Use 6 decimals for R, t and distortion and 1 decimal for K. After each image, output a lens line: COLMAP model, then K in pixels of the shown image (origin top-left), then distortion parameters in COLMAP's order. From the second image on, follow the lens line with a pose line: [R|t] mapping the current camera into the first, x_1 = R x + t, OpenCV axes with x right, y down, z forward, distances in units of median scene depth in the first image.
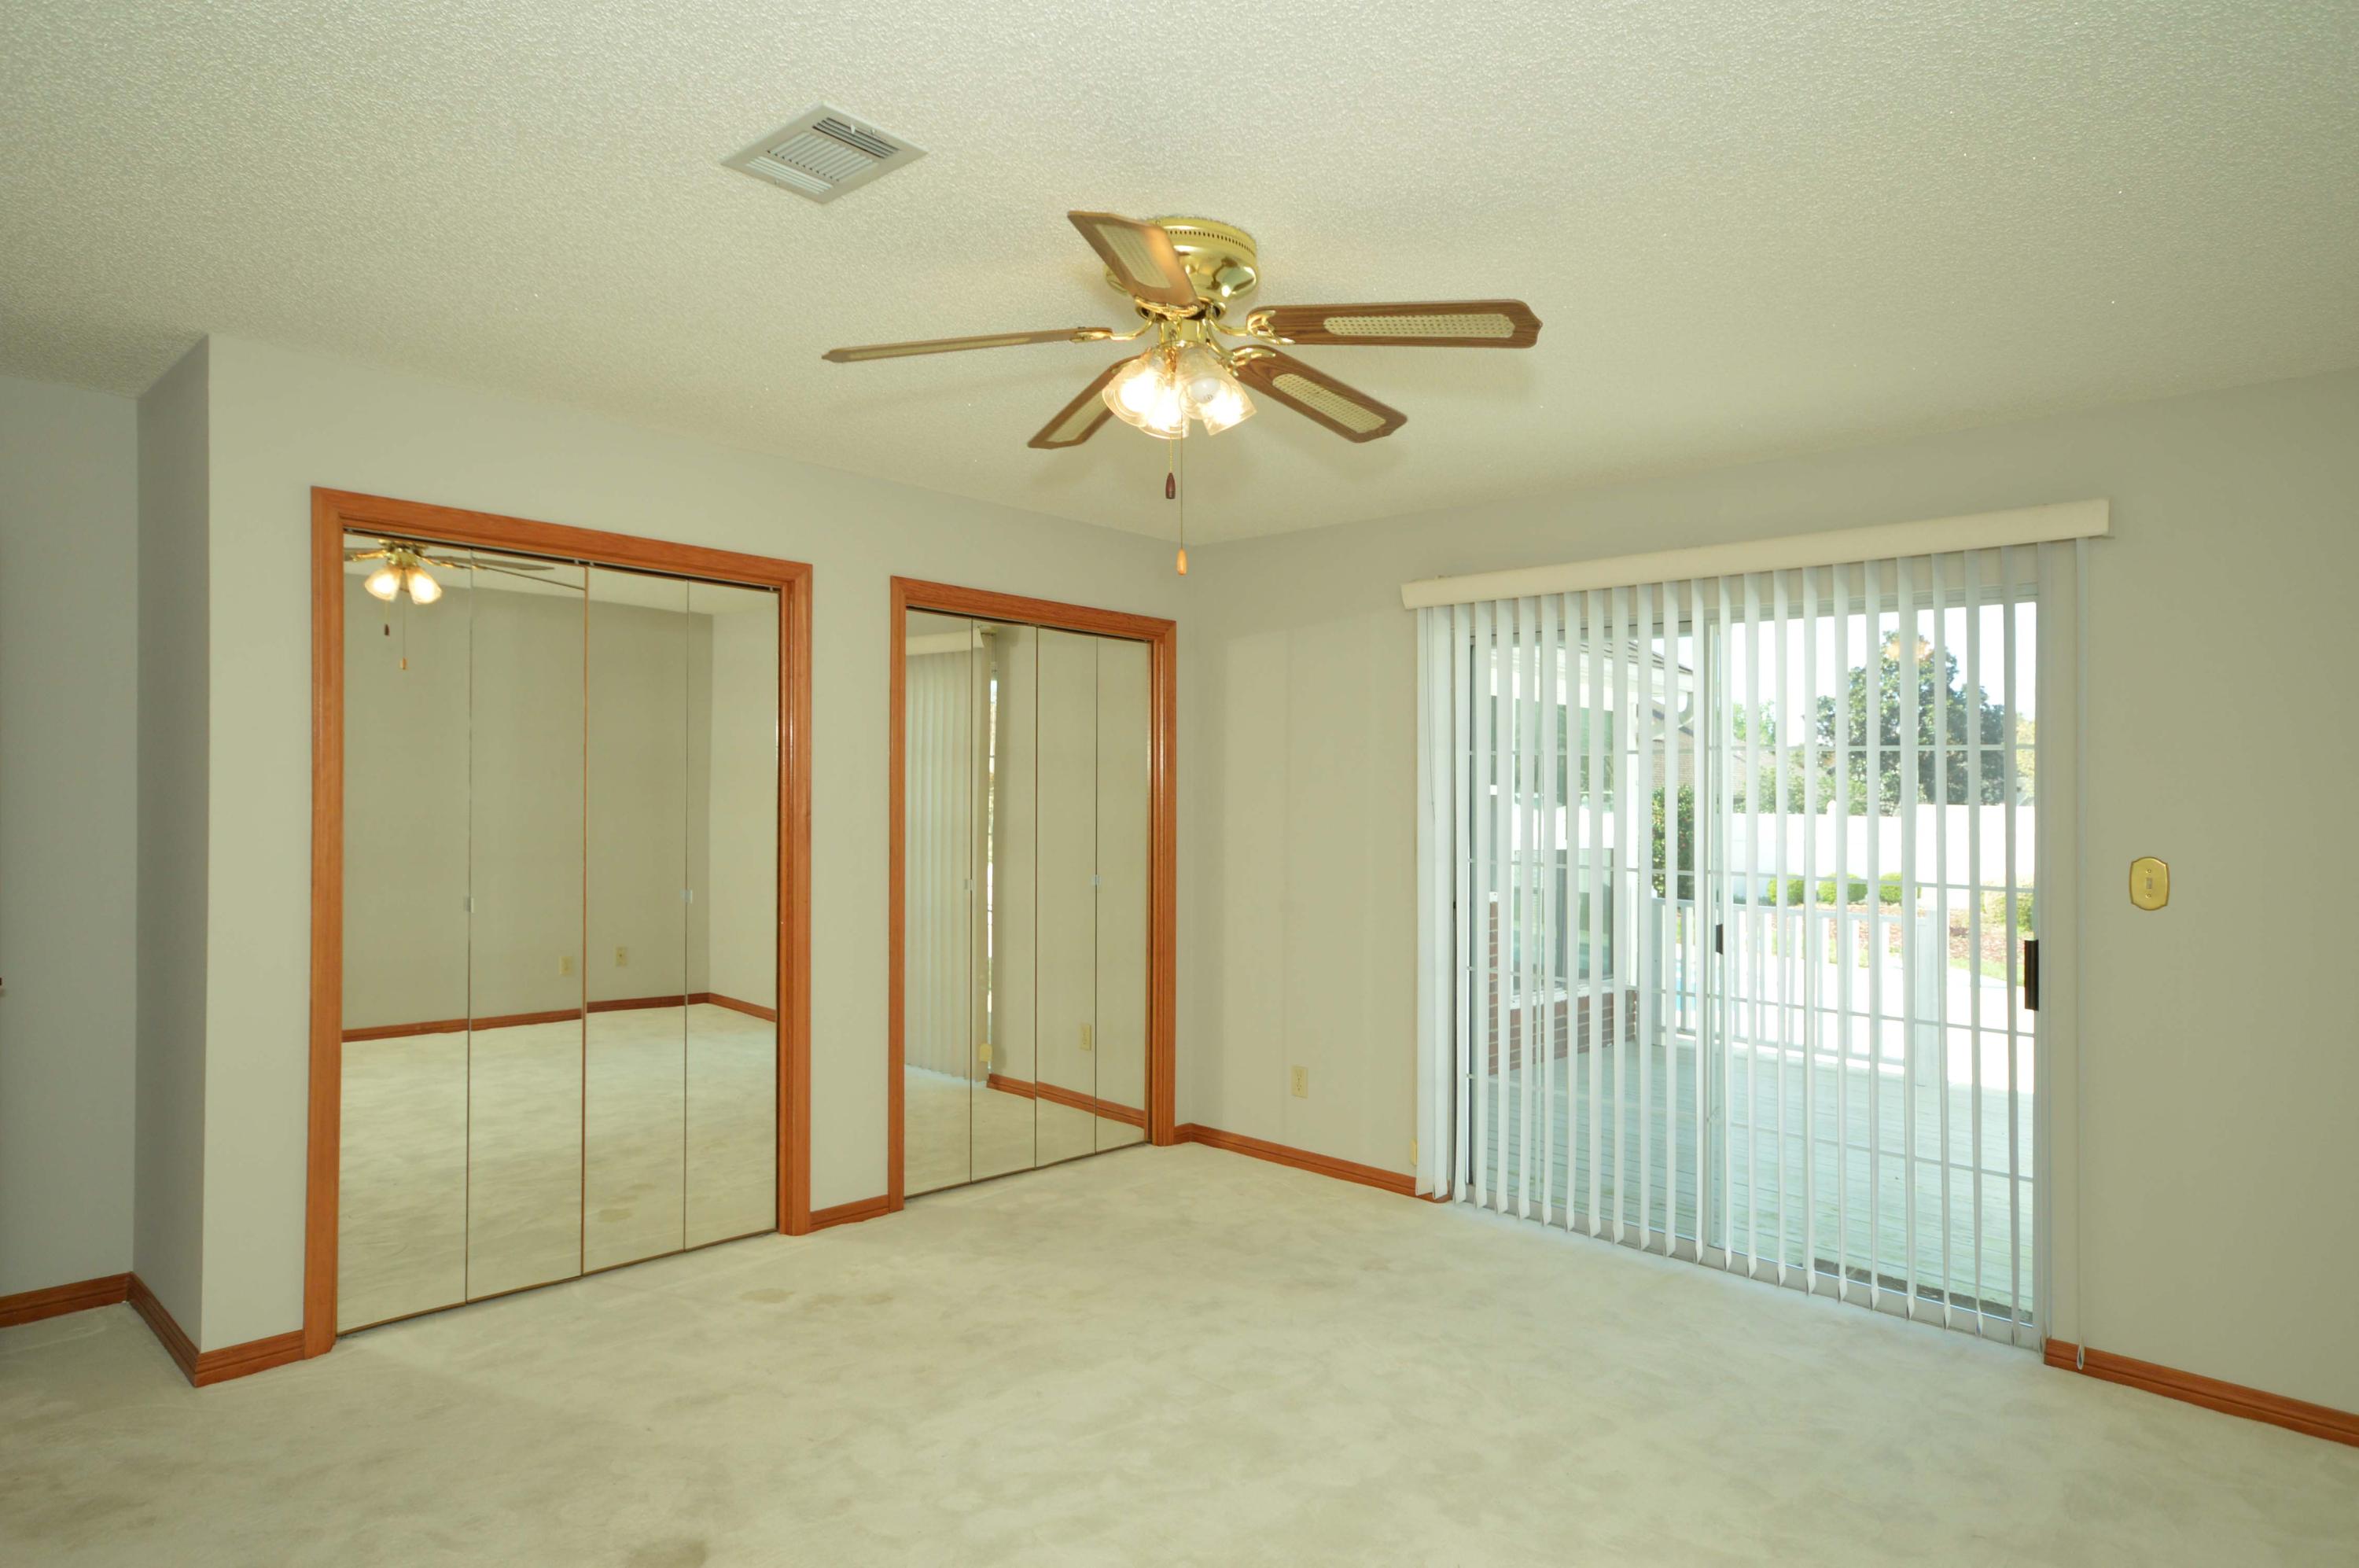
lens RADIAL K [[1395.4, 0, 1163.0], [0, 1395.4, 782.7], [0, 0, 1]] dist [-0.024084, 0.000399]
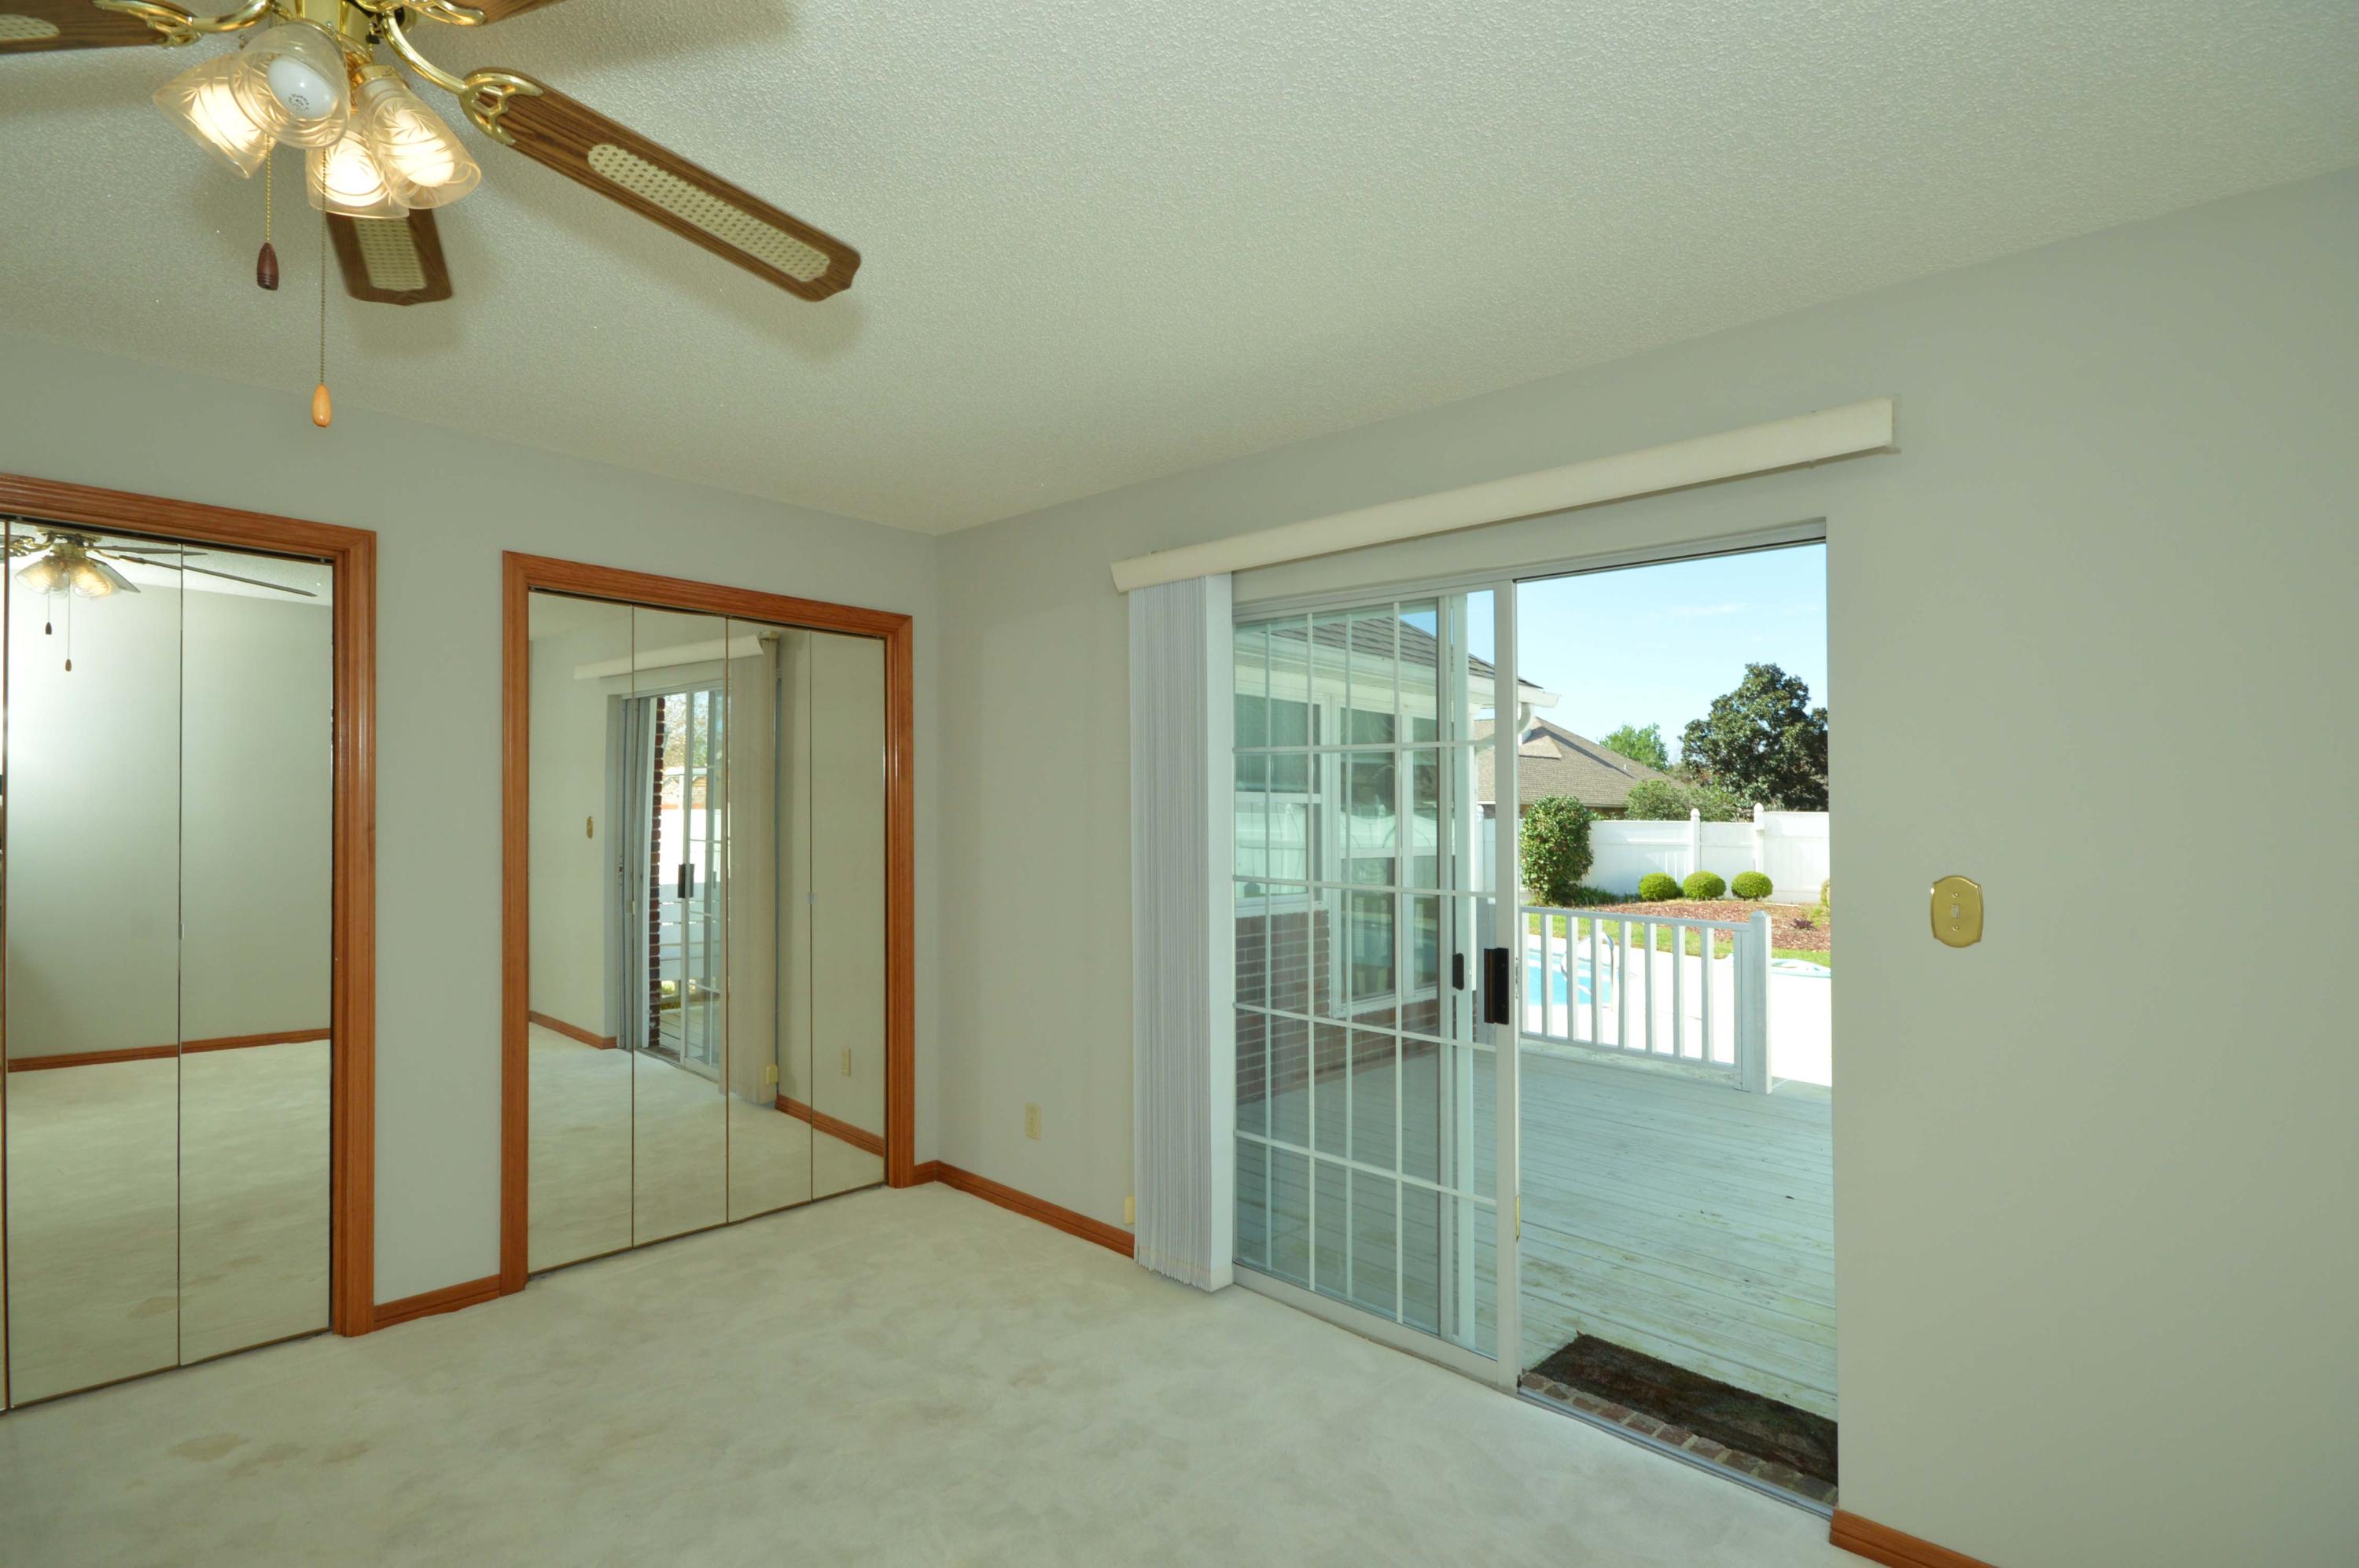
lens RADIAL K [[1147.4, 0, 1192.6], [0, 1147.4, 778.1], [0, 0, 1]] dist [-0.002535, -0.003974]
pose [[0.999761, -0.001992, 0.021776, 0.209074], [0.002308, 0.999892, -0.014488, 0.002830], [-0.021745, 0.014535, 0.999658, 0.280105]]
